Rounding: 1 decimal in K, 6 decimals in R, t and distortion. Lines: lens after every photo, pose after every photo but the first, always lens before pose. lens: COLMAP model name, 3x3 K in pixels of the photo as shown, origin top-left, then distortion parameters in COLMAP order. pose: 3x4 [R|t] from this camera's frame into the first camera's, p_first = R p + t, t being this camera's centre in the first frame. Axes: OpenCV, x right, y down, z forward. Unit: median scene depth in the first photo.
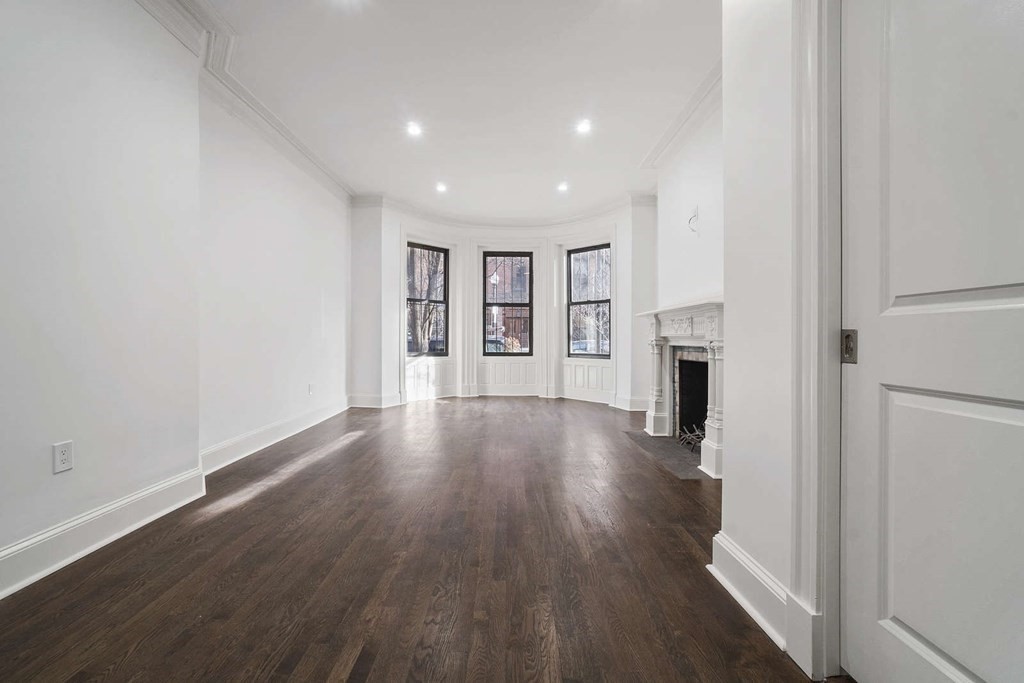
lens RADIAL K [[449.5, 0, 509.8], [0, 449.5, 337.0], [0, 0, 1]] dist [-0.052658, 0.011510]
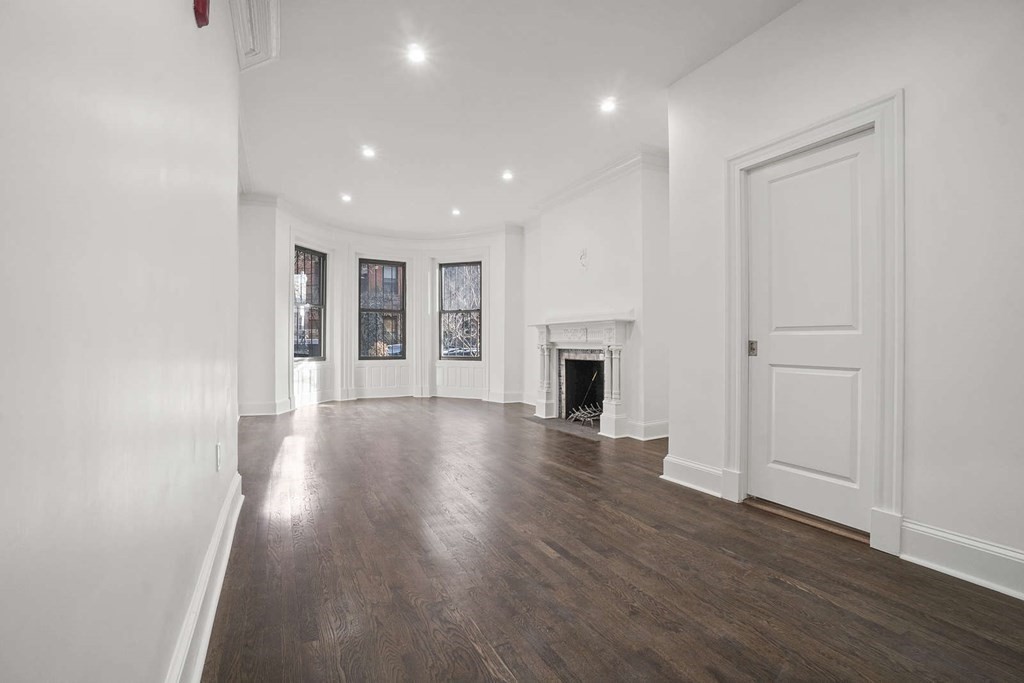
lens RADIAL K [[449.5, 0, 515.1], [0, 449.5, 339.7], [0, 0, 1]] dist [-0.052658, 0.011510]
pose [[0.884249, 0.004744, 0.466992, -0.272500], [-0.003456, 0.999987, -0.003613, -0.001911], [-0.467003, 0.001581, 0.884254, -0.087360]]
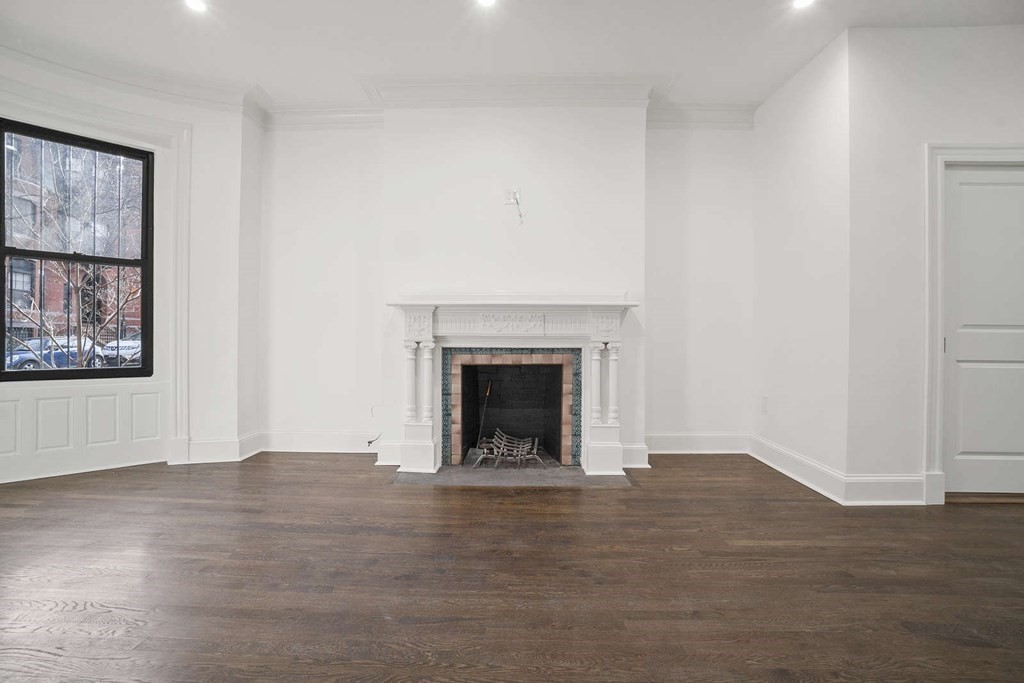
lens RADIAL K [[449.5, 0, 503.3], [0, 449.5, 341.4], [0, 0, 1]] dist [-0.052658, 0.011510]
pose [[0.029158, -0.005604, 0.999559, -0.297481], [-0.008821, 0.999944, 0.005863, 0.002309], [-0.999536, -0.008988, 0.029107, 0.640648]]
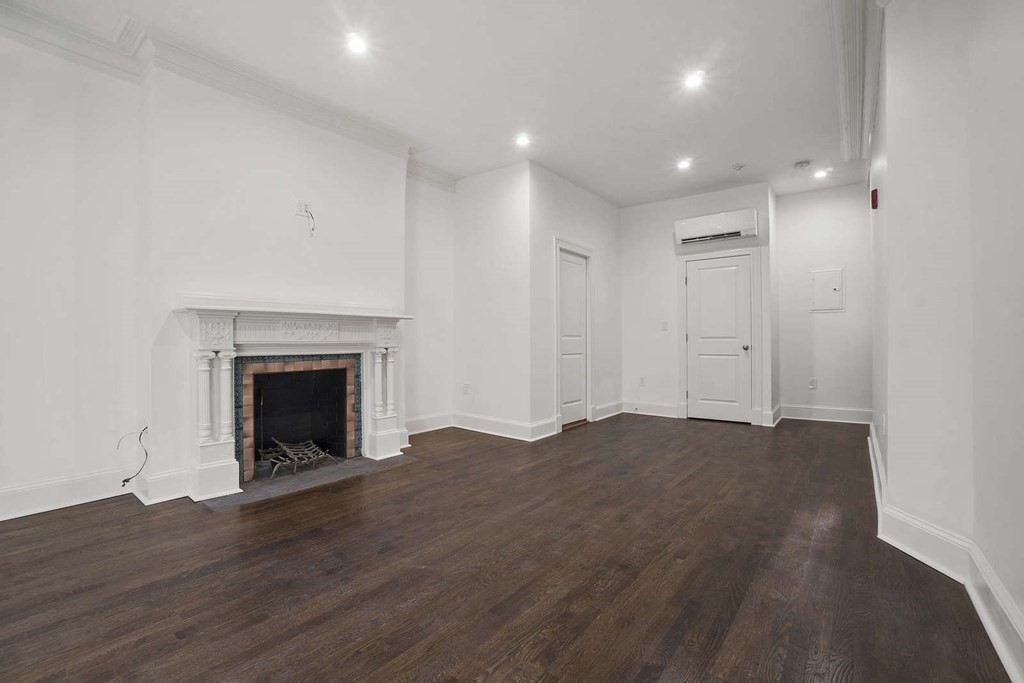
lens RADIAL K [[449.5, 0, 501.6], [0, 449.5, 342.2], [0, 0, 1]] dist [-0.052658, 0.011510]
pose [[-0.773444, 0.003231, 0.633856, -0.298361], [0.002009, 0.999994, -0.002646, -0.000798], [-0.633861, -0.000773, -0.773446, 0.931944]]
